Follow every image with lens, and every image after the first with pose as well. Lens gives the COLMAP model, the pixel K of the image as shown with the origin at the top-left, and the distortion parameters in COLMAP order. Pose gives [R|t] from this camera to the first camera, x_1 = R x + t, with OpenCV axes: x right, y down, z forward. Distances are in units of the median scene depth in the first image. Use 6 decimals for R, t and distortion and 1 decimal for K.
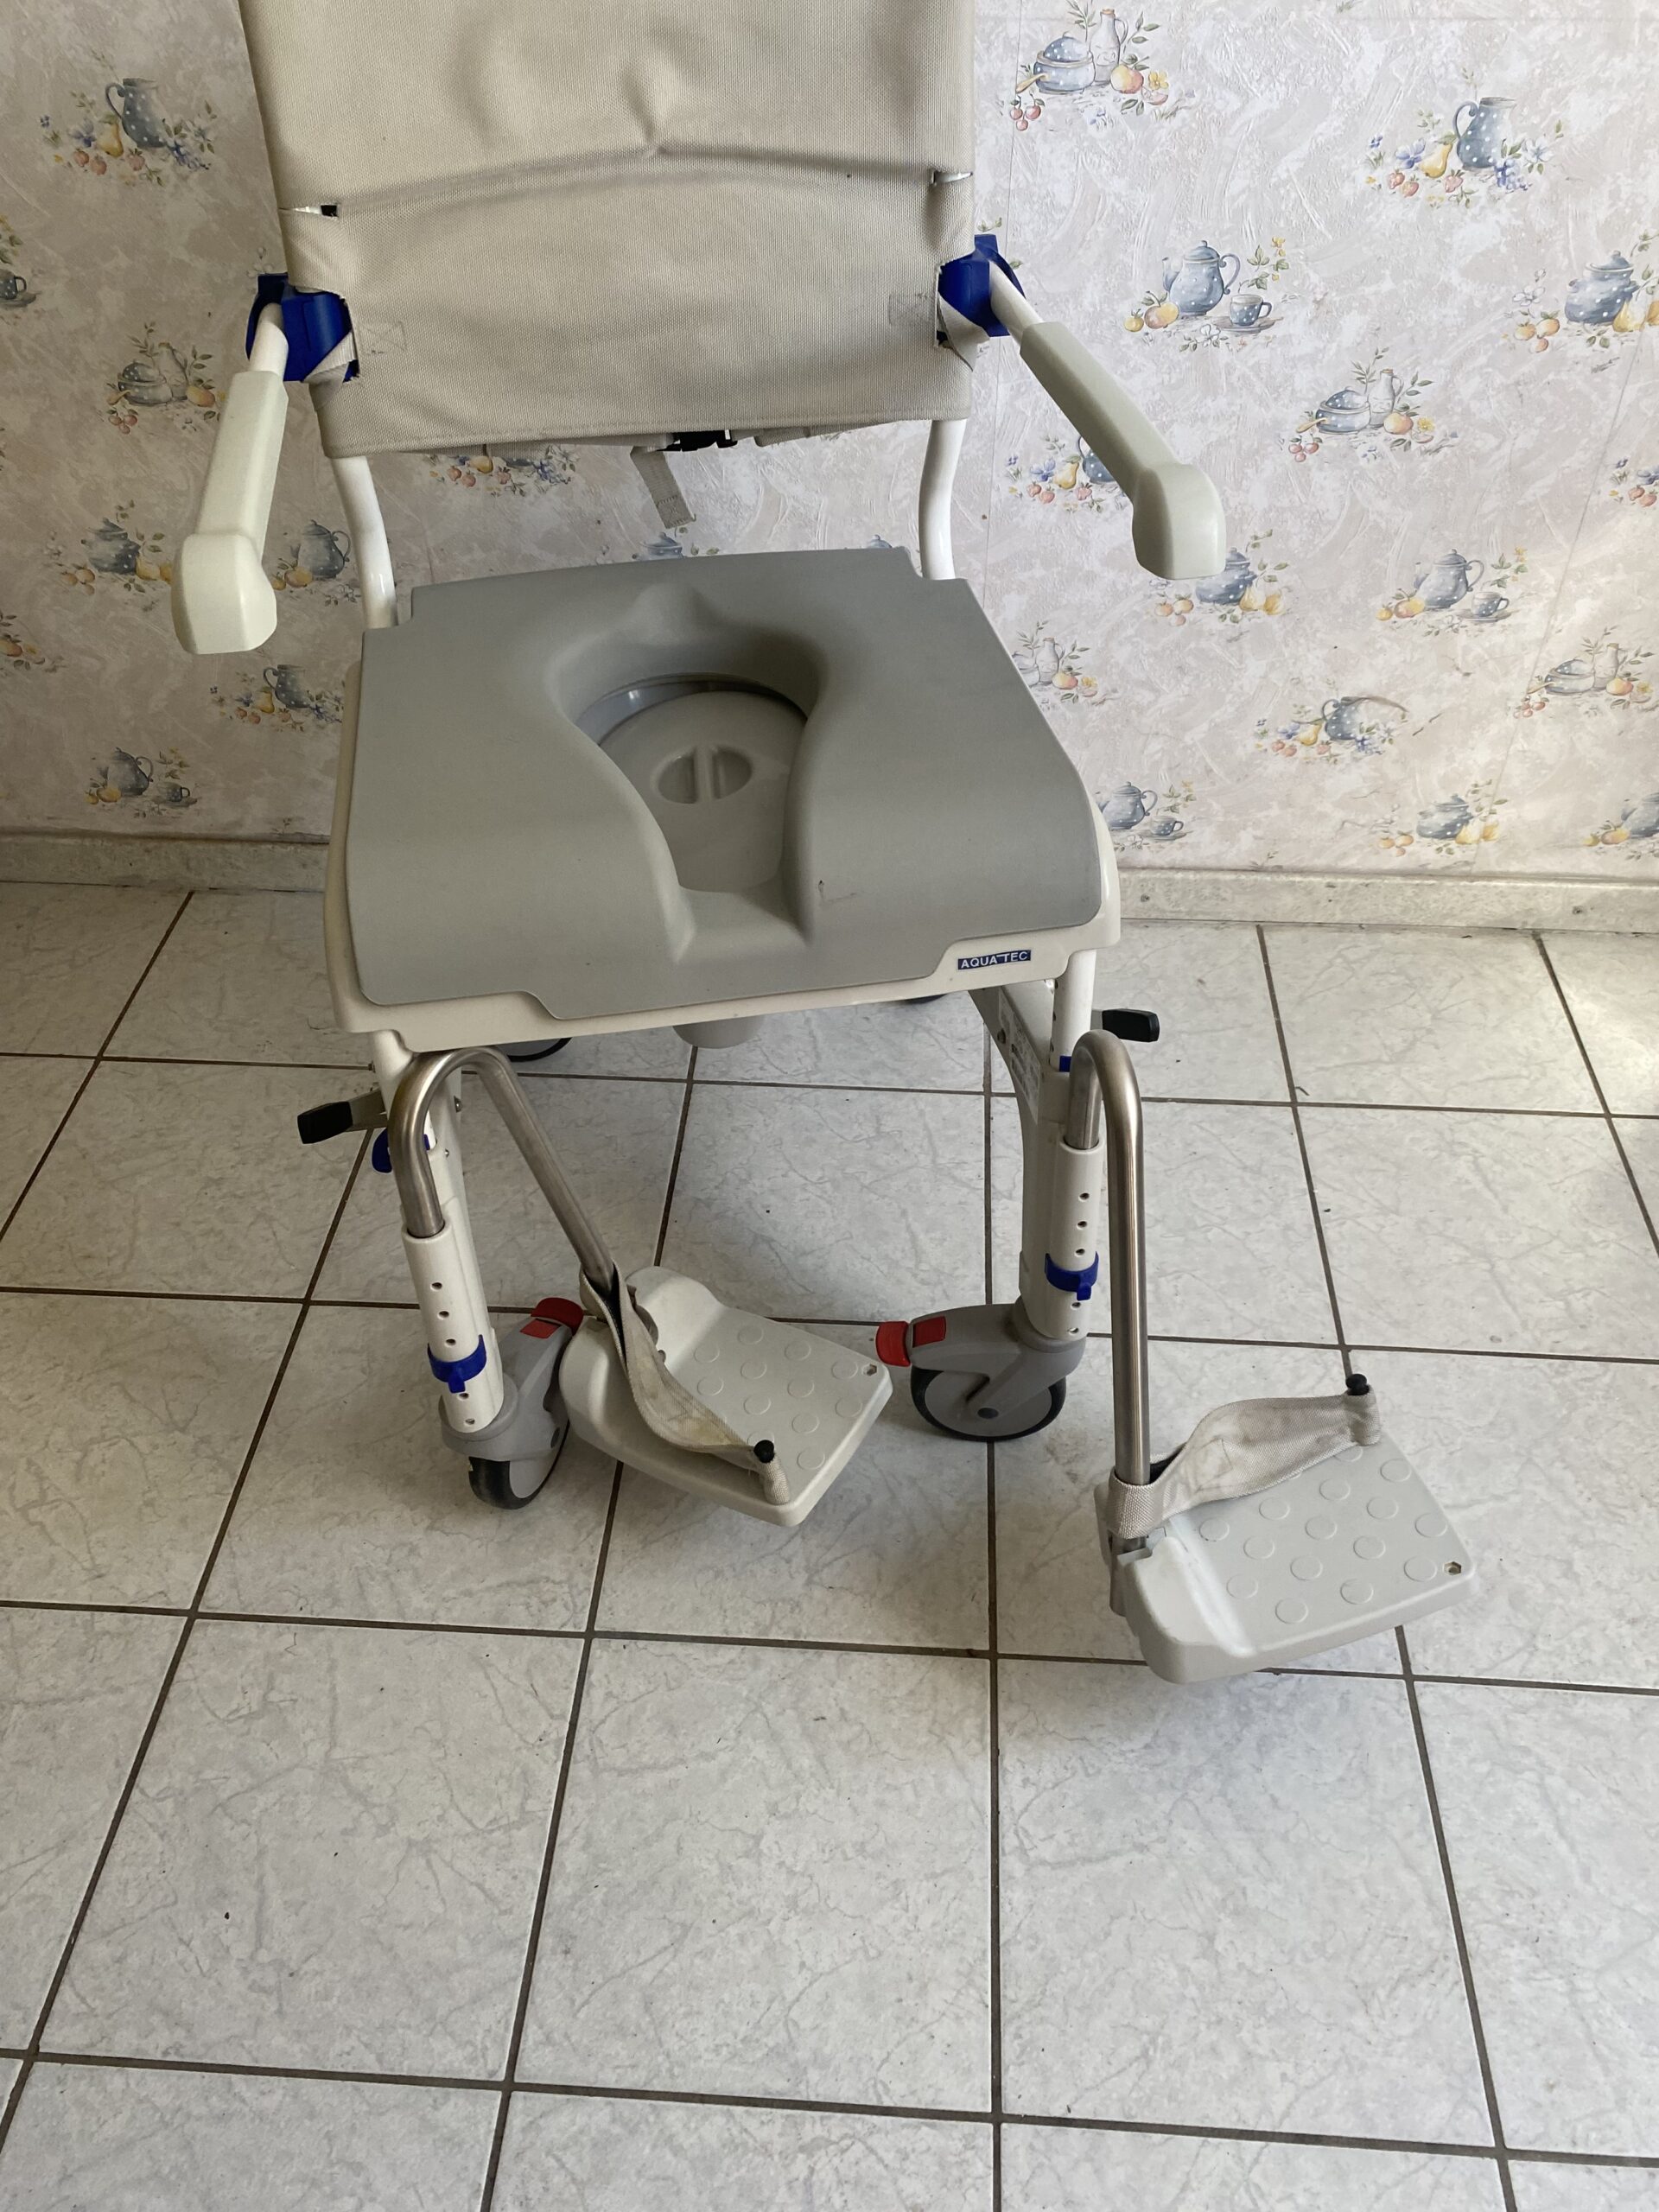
lens RADIAL K [[1694.1, 0, 841.3], [0, 1694.1, 1094.8], [0, 0, 1]] dist [0.017717, -0.009088]
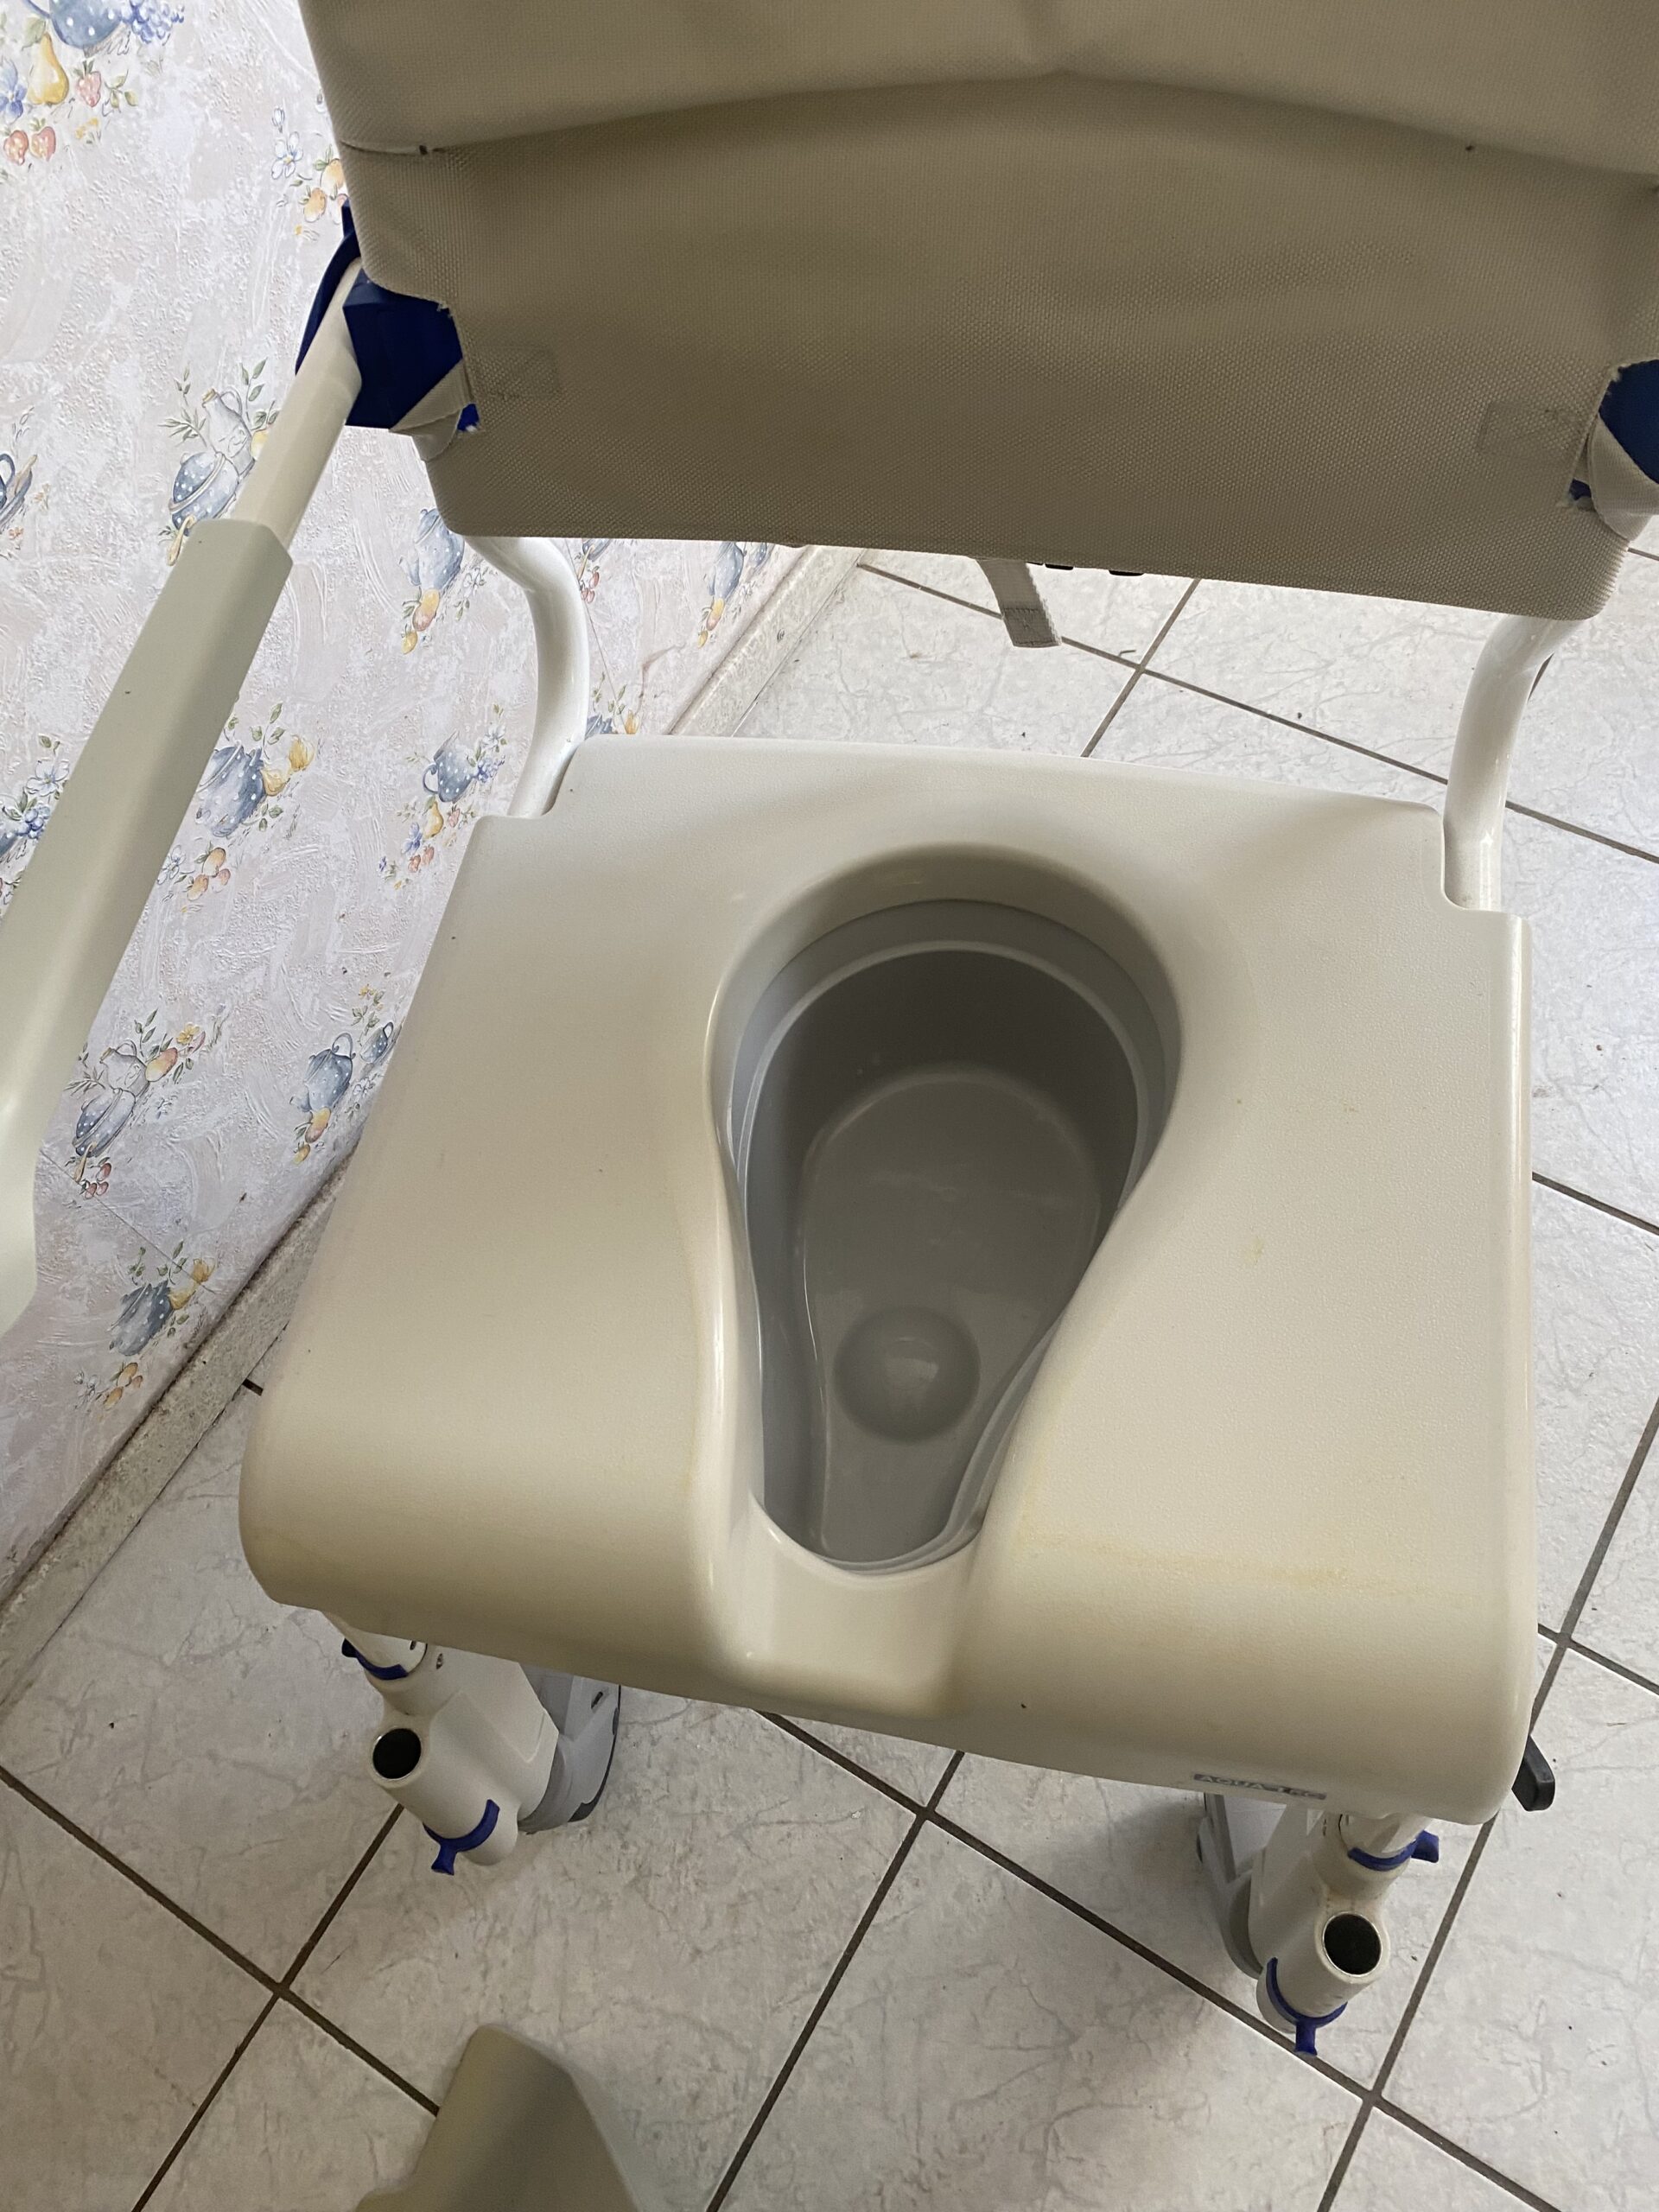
lens RADIAL K [[1694.1, 0, 813.5], [0, 1694.1, 1123.6], [0, 0, 1]] dist [0.017717, -0.009088]
pose [[0.466416, -0.812473, 0.349778, -0.374940], [0.683512, 0.582029, 0.440514, -0.431556], [-0.561487, 0.033614, 0.826803, 0.440874]]
